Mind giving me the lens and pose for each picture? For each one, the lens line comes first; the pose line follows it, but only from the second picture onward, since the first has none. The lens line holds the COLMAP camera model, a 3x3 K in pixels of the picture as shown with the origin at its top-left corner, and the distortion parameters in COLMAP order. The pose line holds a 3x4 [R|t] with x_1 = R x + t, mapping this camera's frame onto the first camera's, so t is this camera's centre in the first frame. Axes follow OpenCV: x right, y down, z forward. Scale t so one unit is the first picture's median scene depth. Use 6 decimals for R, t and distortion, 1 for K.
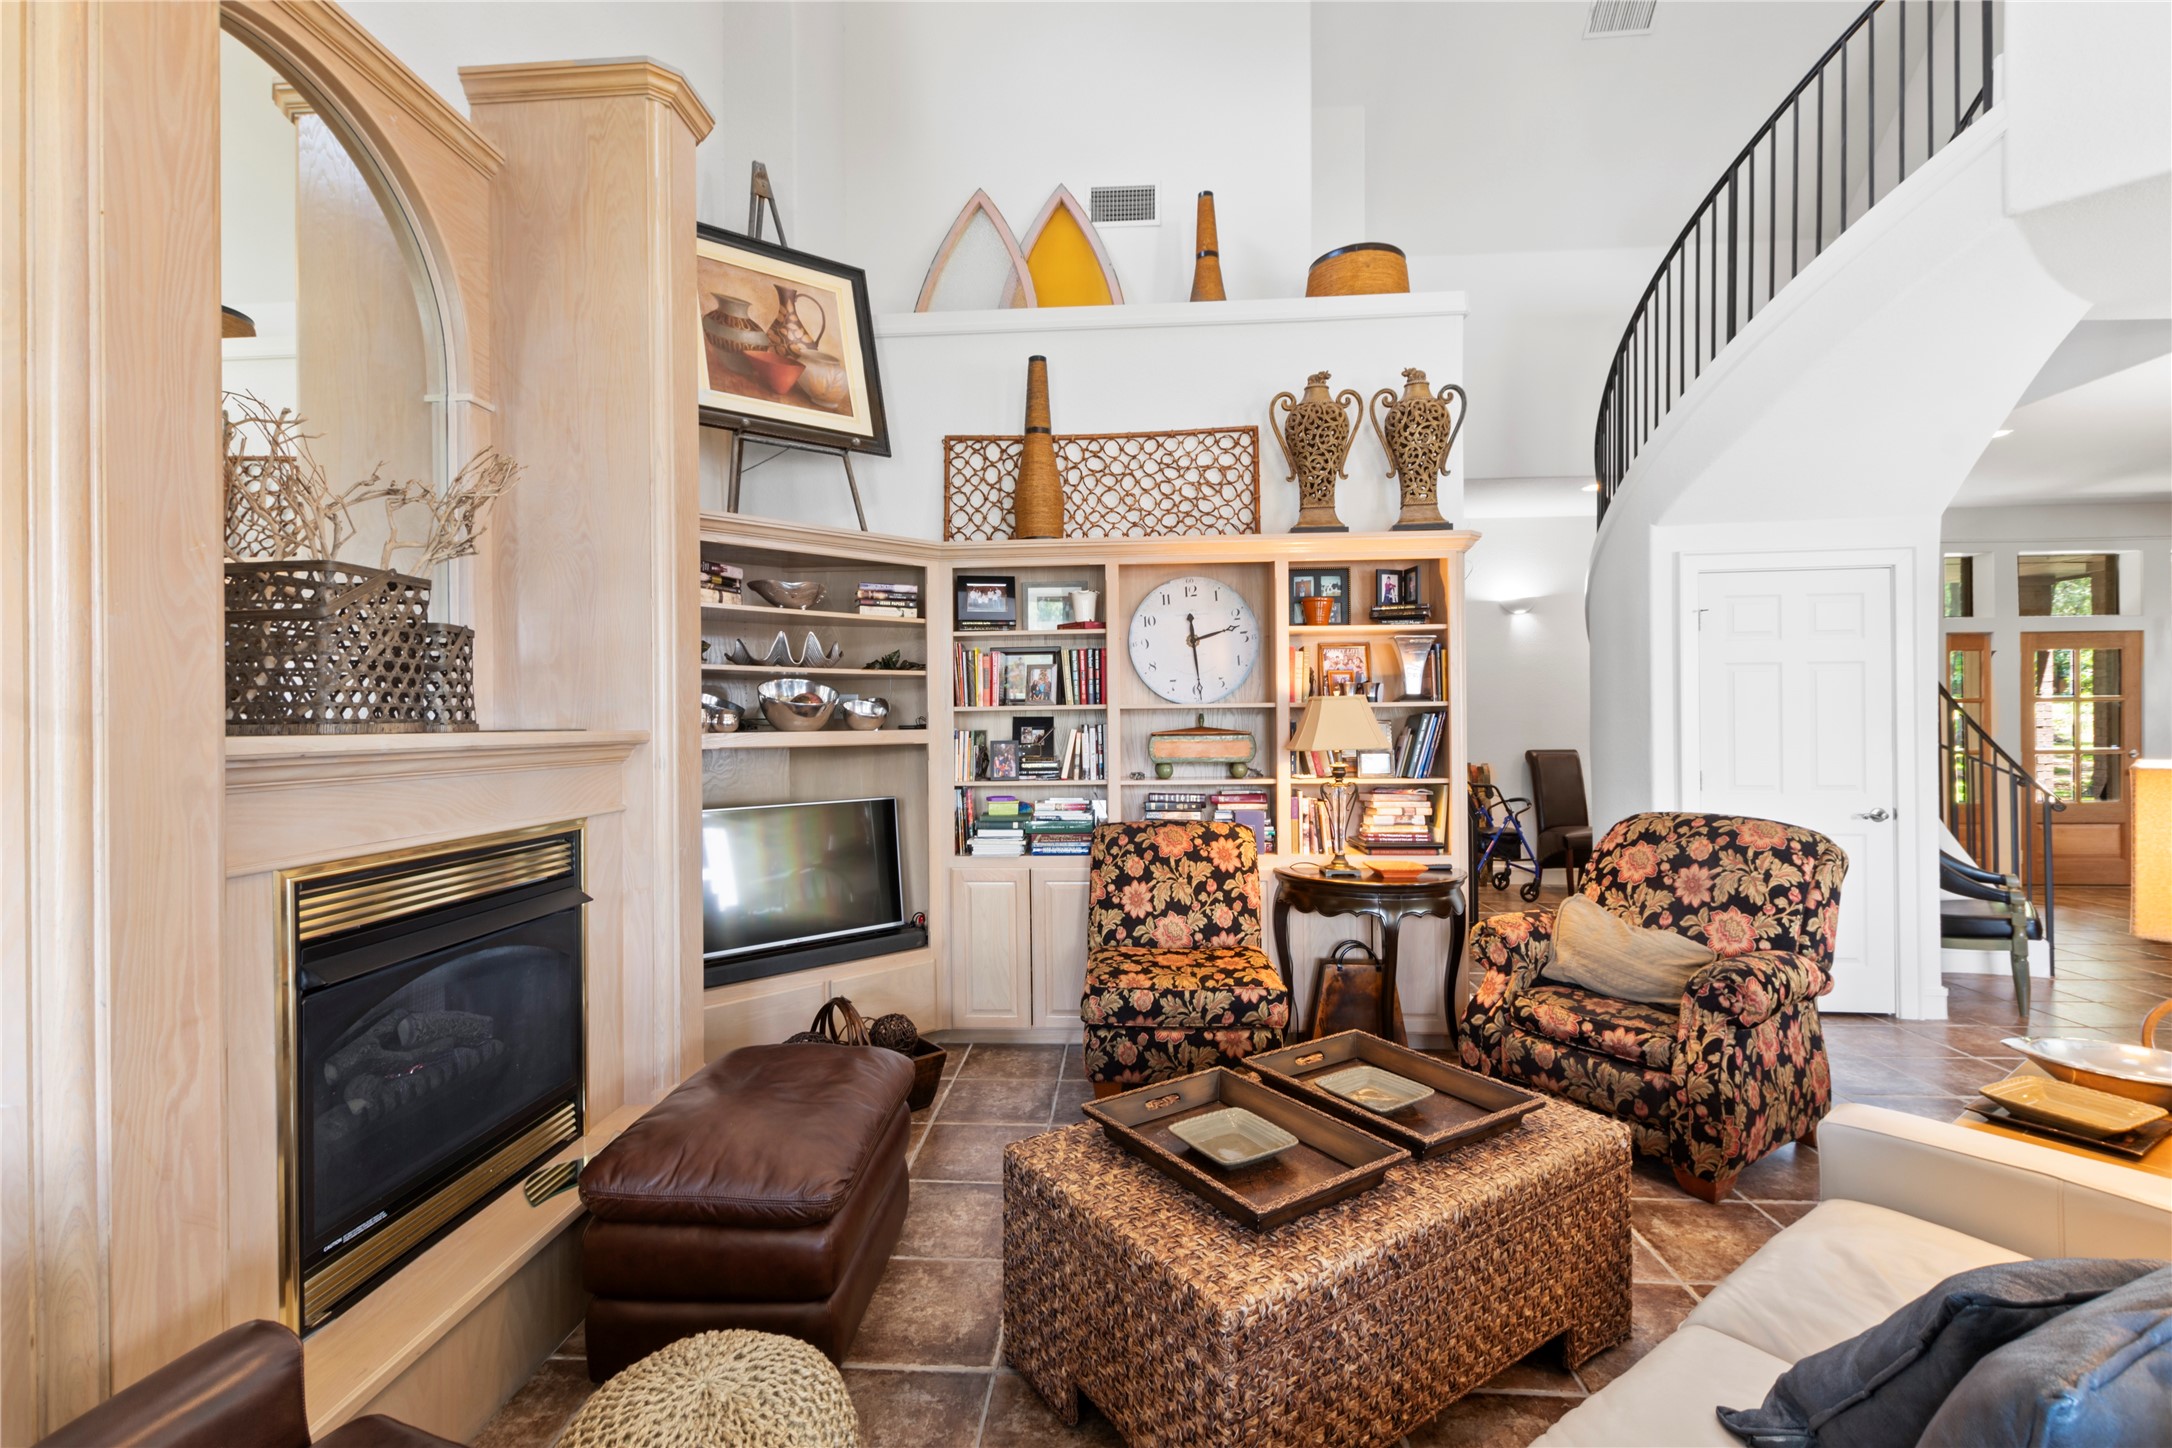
lens RADIAL K [[936.2, 0, 1073.2], [0, 936.2, 721.2], [0, 0, 1]] dist [0.001937, -0.000746]
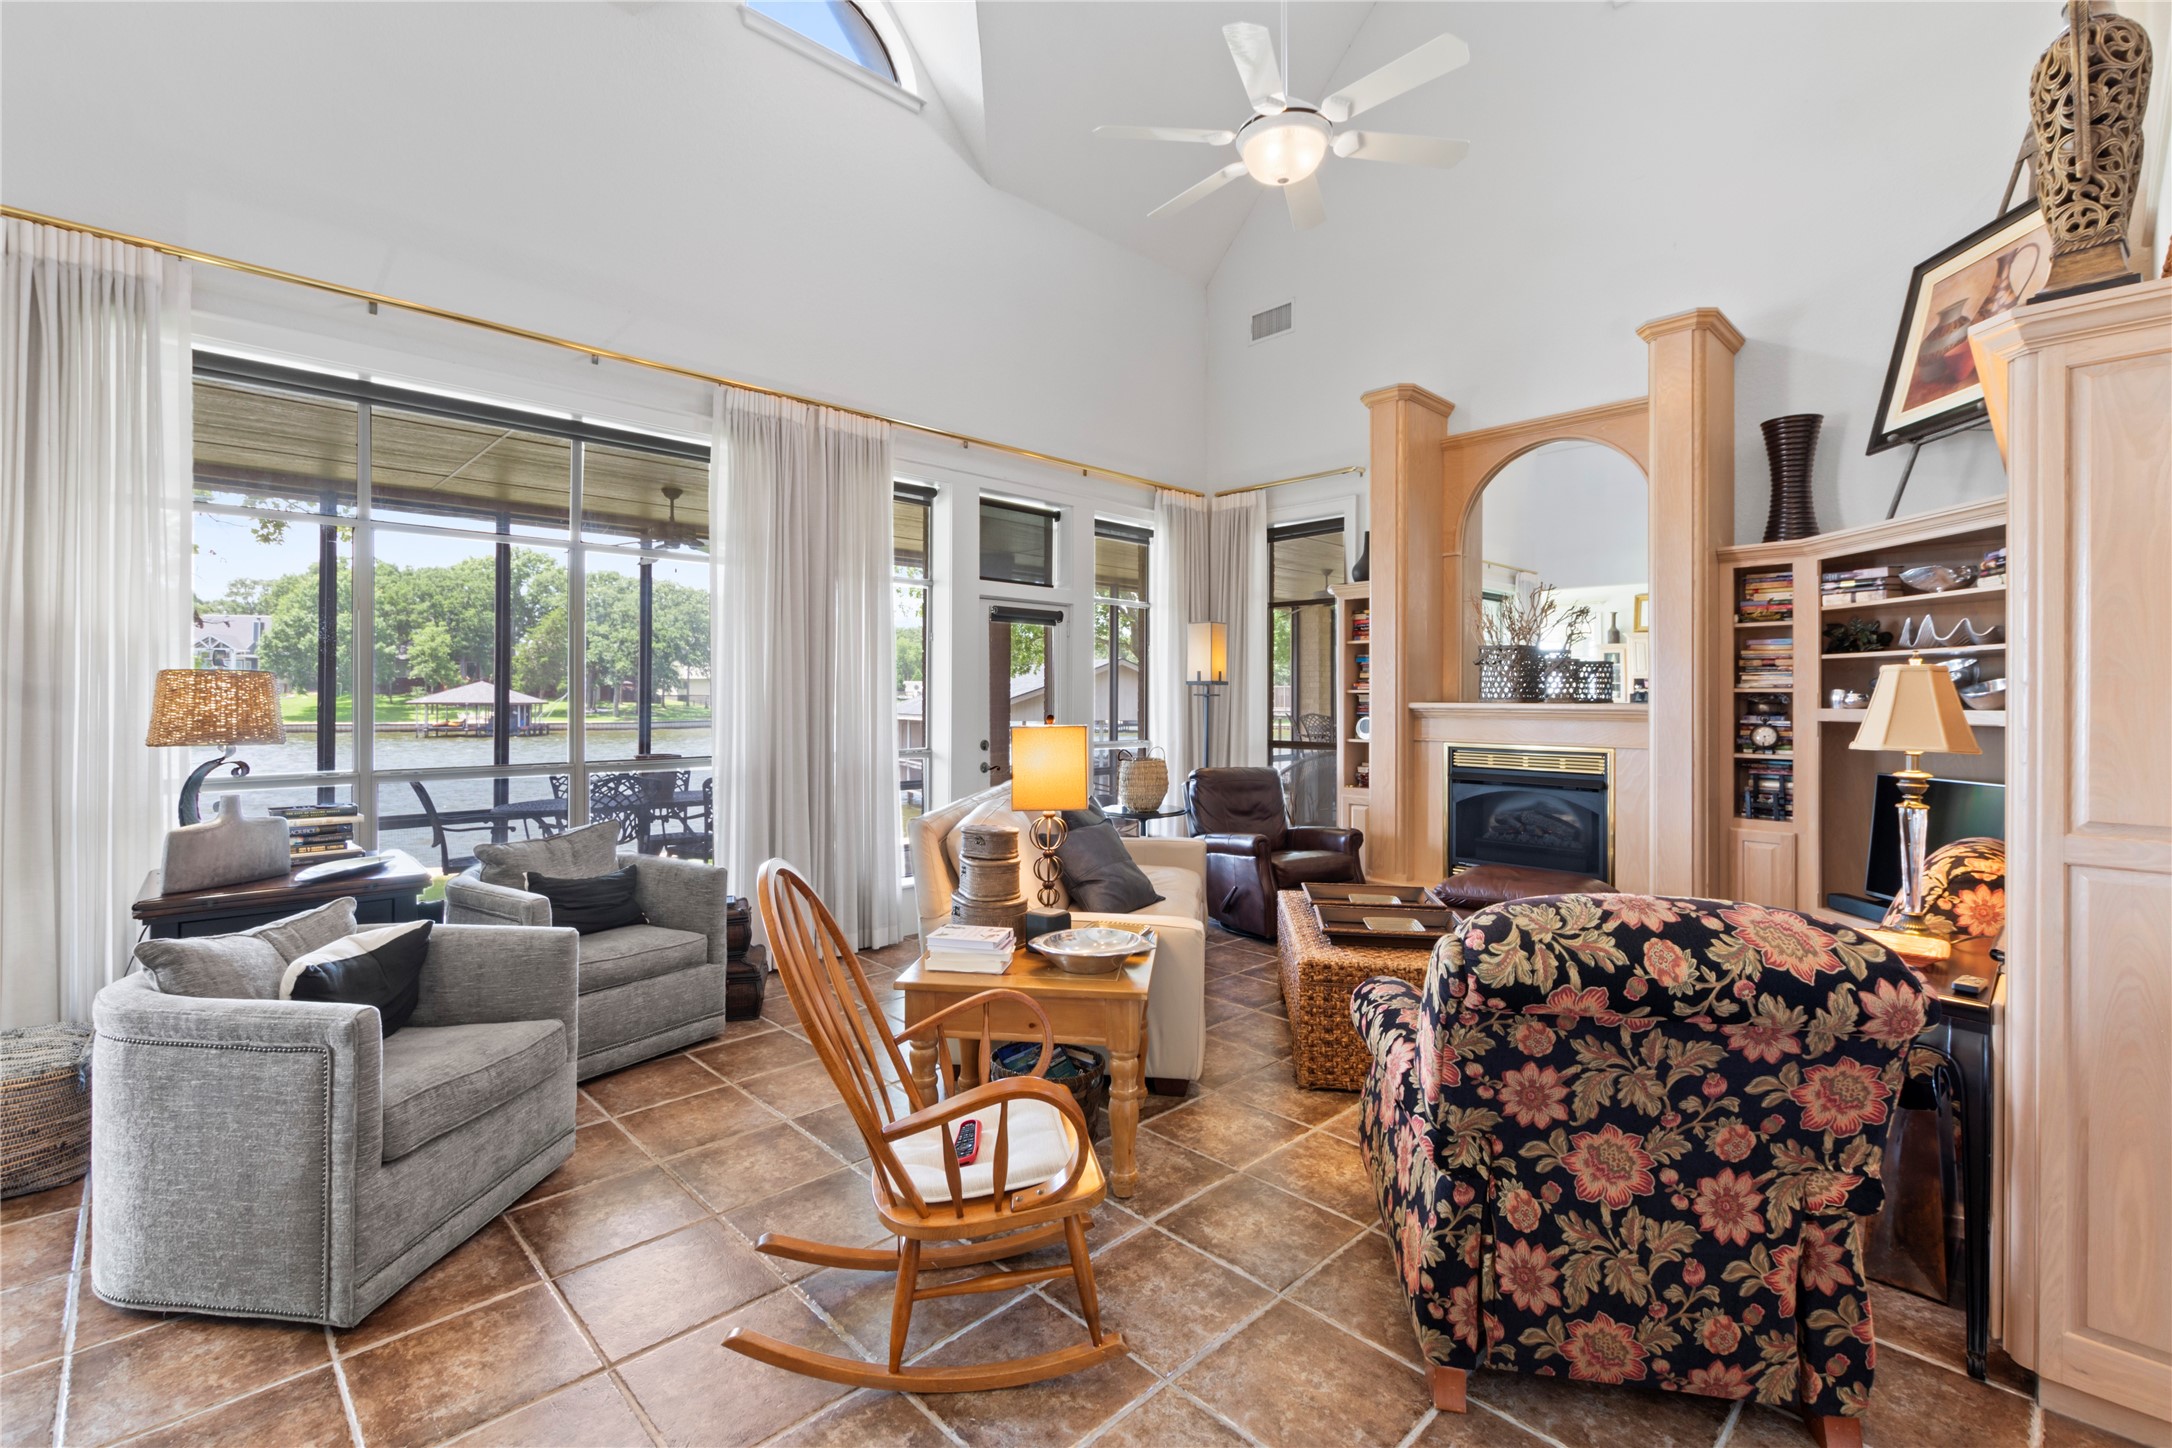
lens RADIAL K [[936.2, 0, 1077.8], [0, 936.2, 691.2], [0, 0, 1]] dist [0.001937, -0.000746]
pose [[-0.664477, -0.000447, -0.747308, 1.064239], [0.001212, 0.999998, -0.001676, -0.009033], [0.747308, -0.002020, -0.664475, 0.930726]]
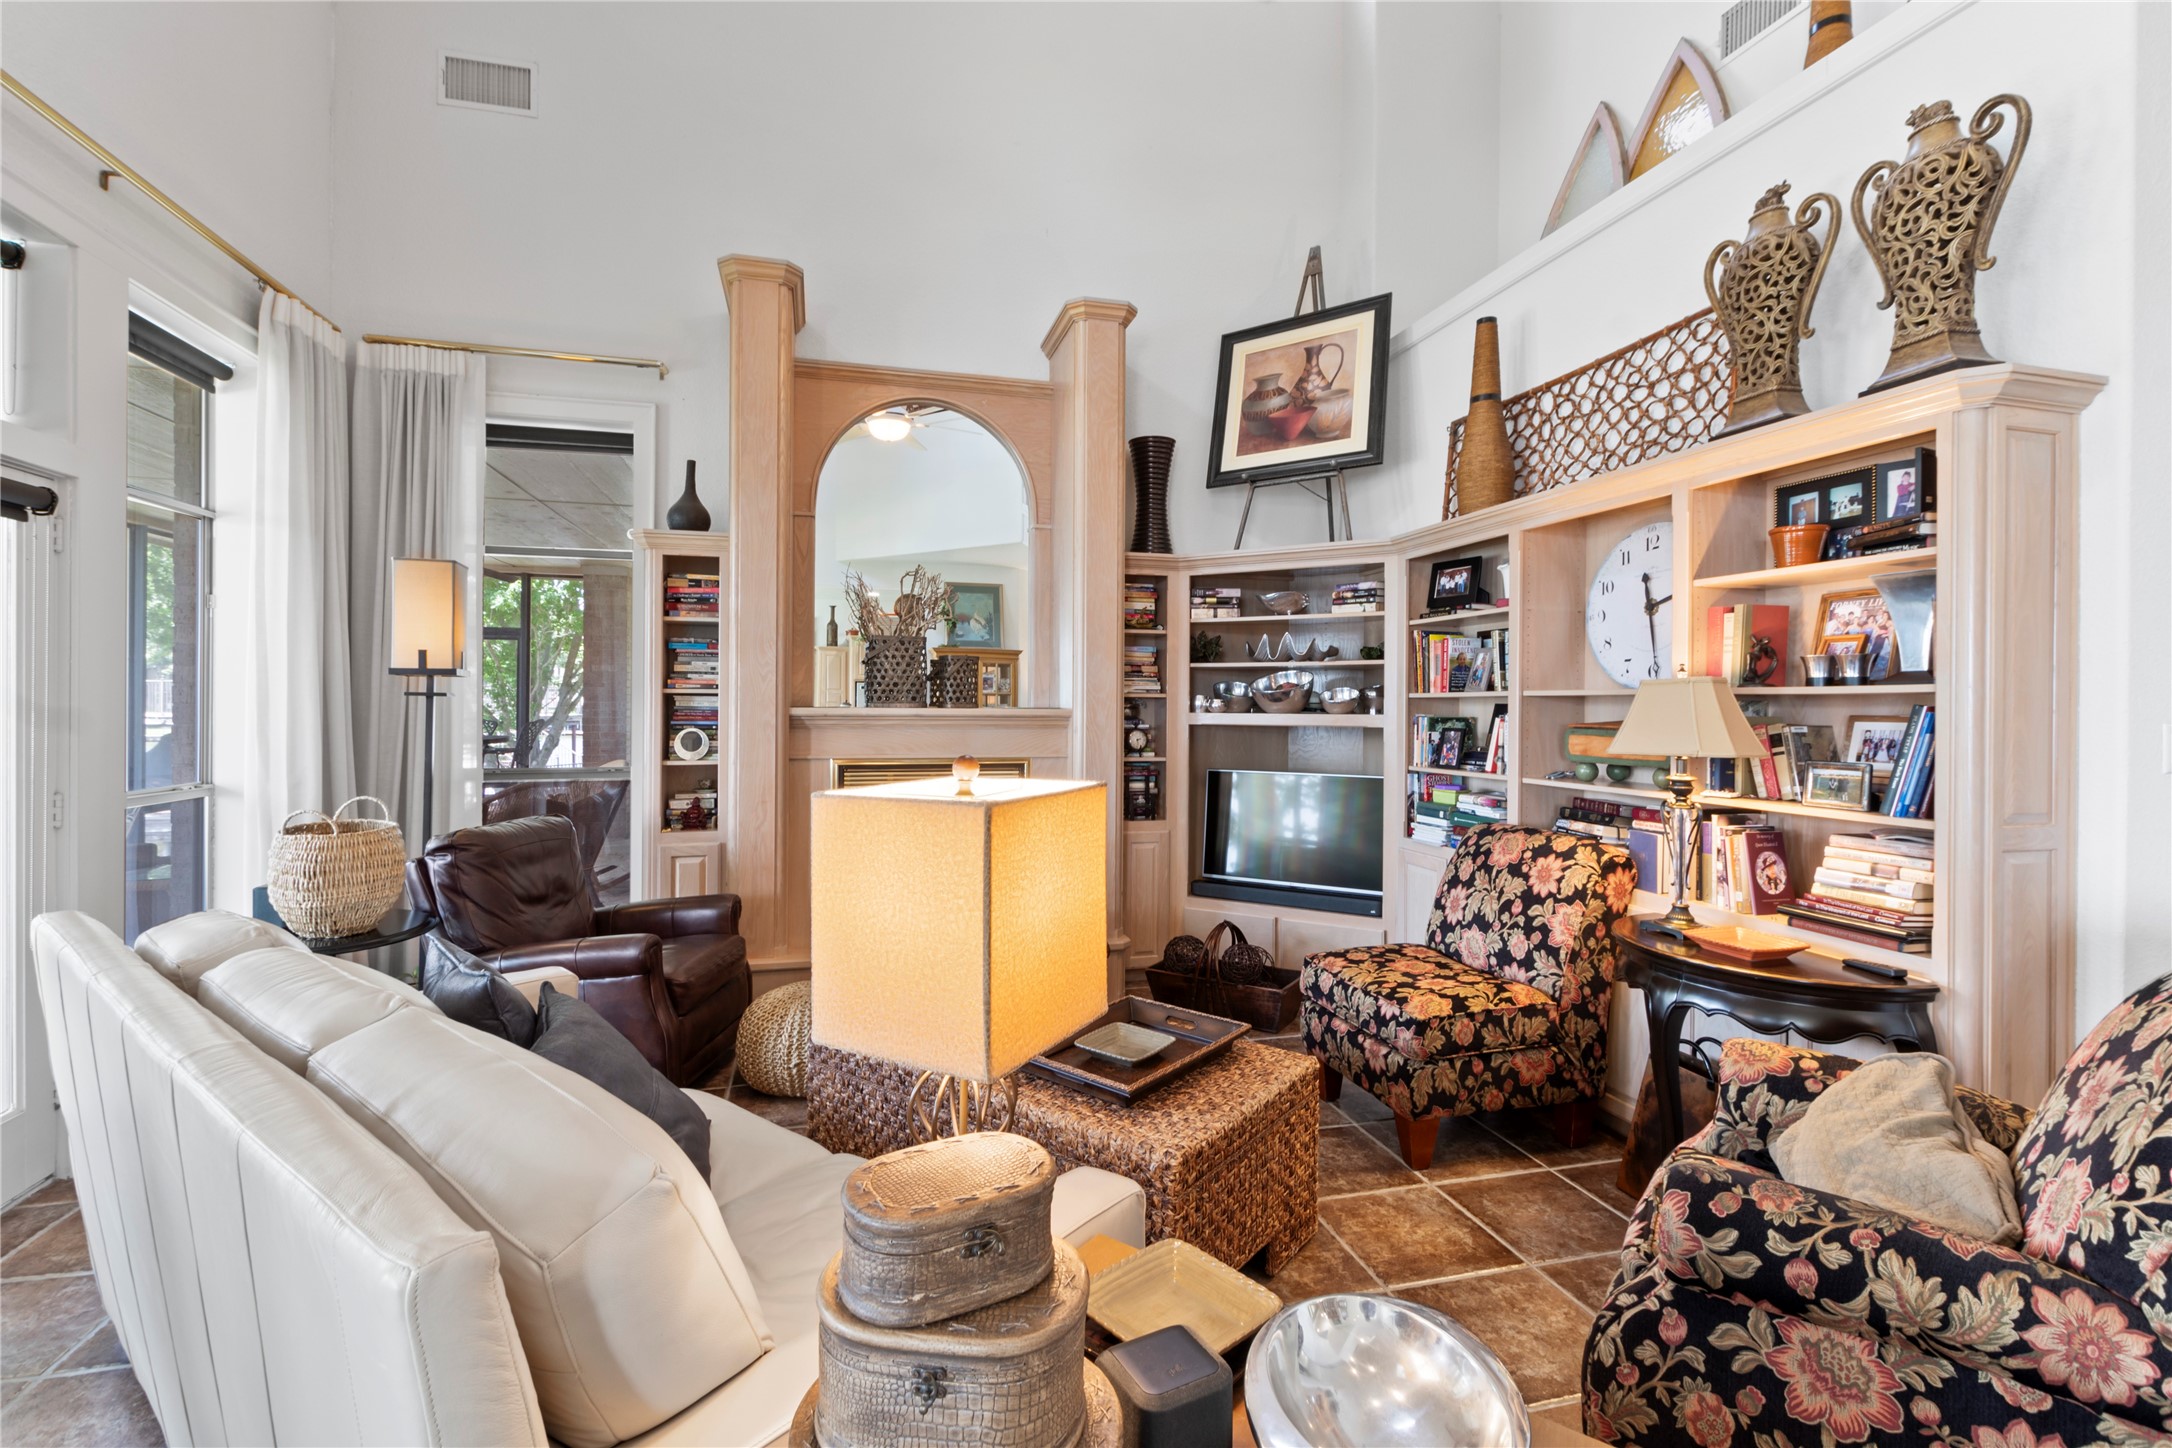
lens RADIAL K [[936.2, 0, 1069.7], [0, 936.2, 705.5], [0, 0, 1]] dist [0.001937, -0.000746]
pose [[0.320496, 0.011371, -0.947182, 0.744838], [-0.009437, 0.999917, 0.008811, -0.007800], [0.947203, 0.006115, 0.320577, 0.320876]]
